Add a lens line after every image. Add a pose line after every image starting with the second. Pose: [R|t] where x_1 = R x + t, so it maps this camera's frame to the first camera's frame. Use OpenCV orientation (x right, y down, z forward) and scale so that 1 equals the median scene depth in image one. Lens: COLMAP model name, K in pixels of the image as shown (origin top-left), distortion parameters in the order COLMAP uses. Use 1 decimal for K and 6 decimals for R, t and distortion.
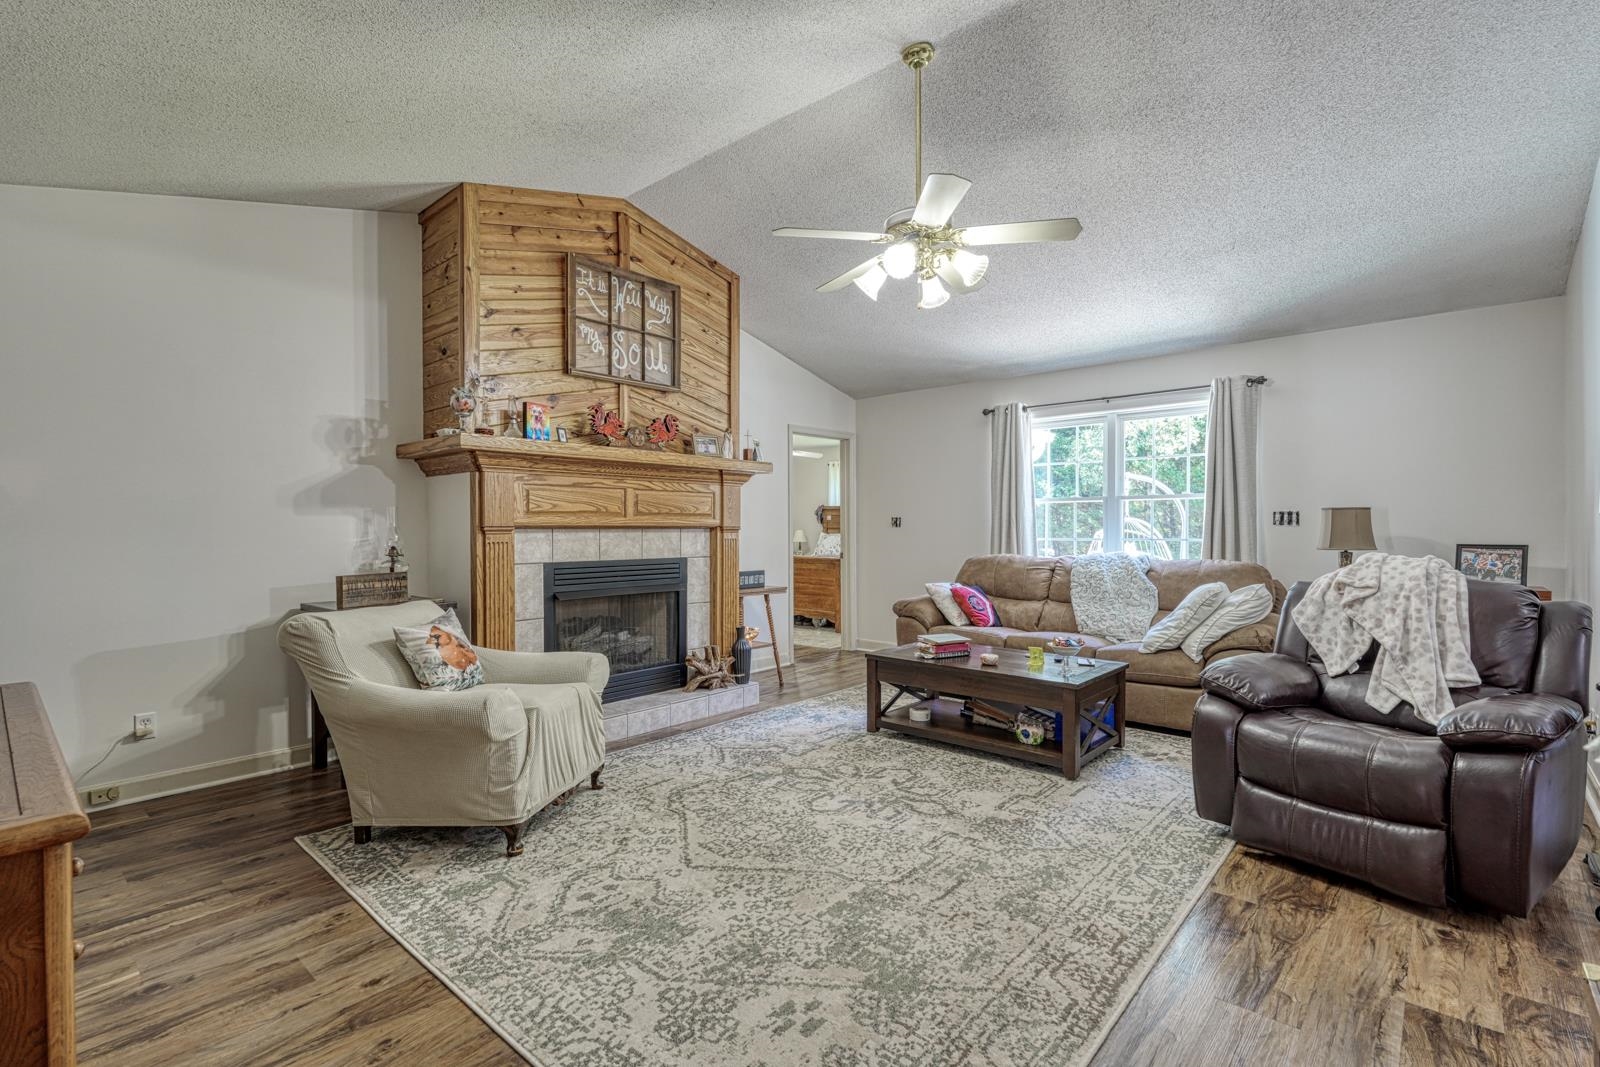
lens RADIAL K [[745.4, 0, 792.3], [0, 745.4, 538.0], [0, 0, 1]] dist [0.003154, -0.000036]
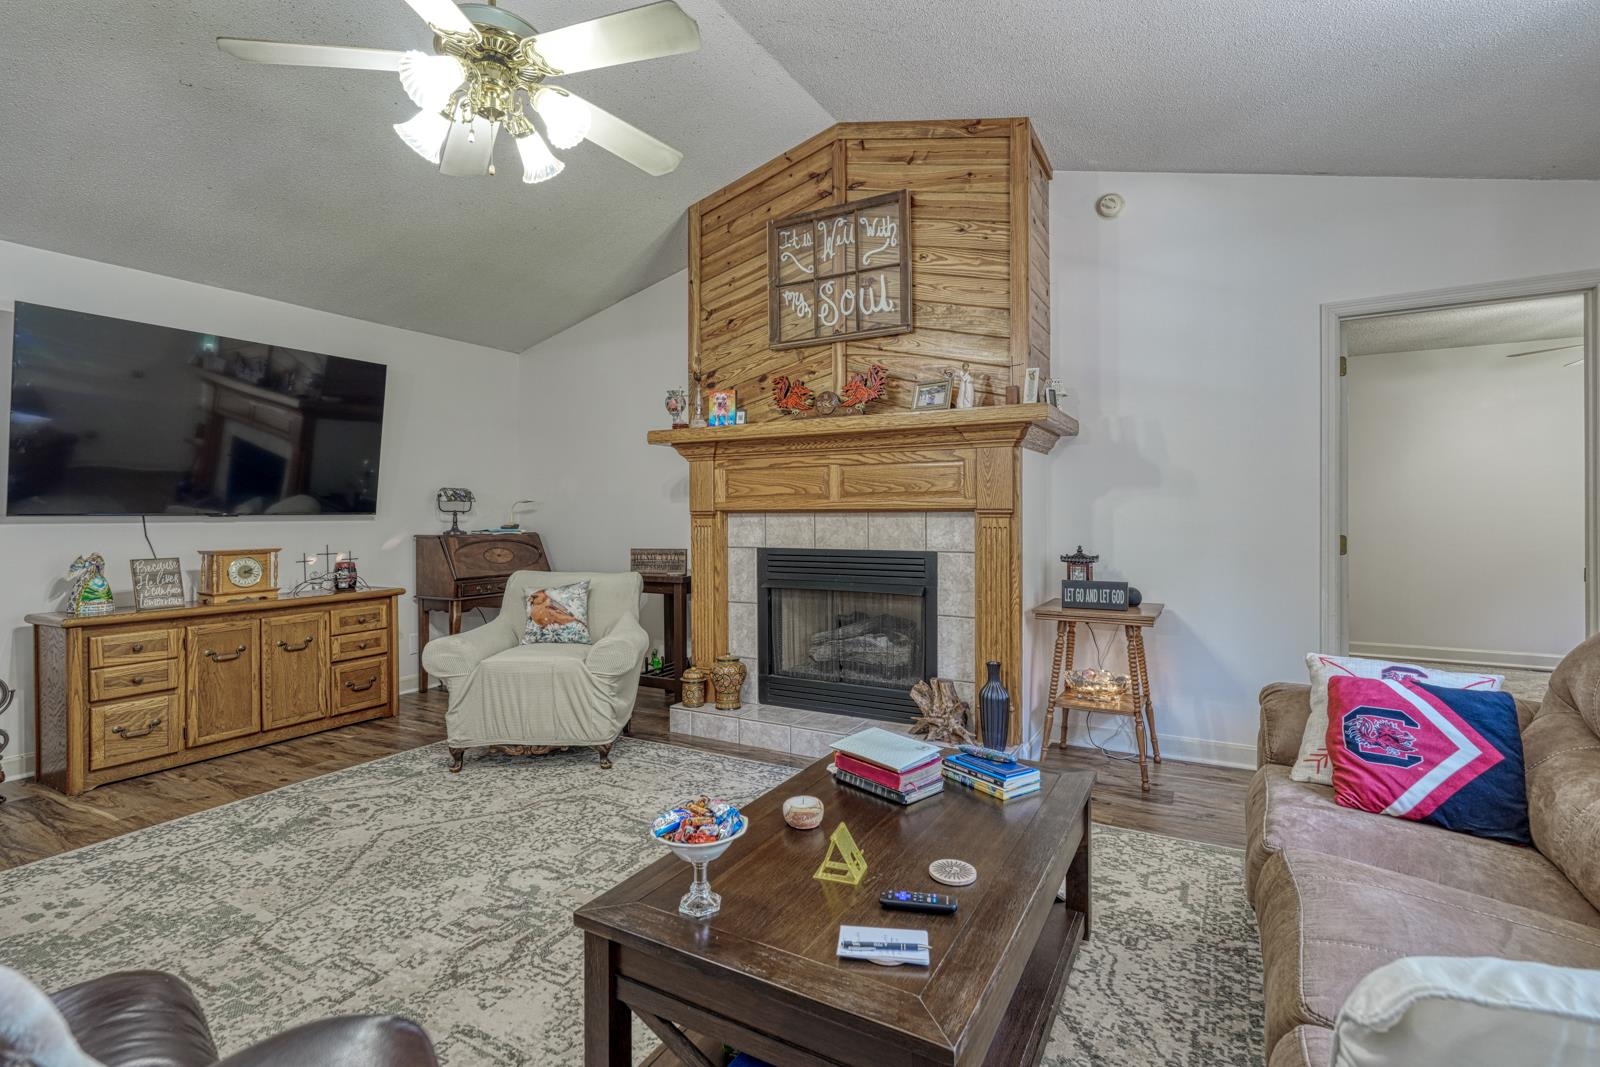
lens RADIAL K [[745.4, 0, 794.6], [0, 745.4, 517.7], [0, 0, 1]] dist [0.003154, -0.000036]
pose [[0.212561, 0.007487, -0.977119, 0.643059], [-0.006109, 0.999961, 0.006333, -0.012838], [0.977129, 0.004623, 0.212599, 0.838323]]
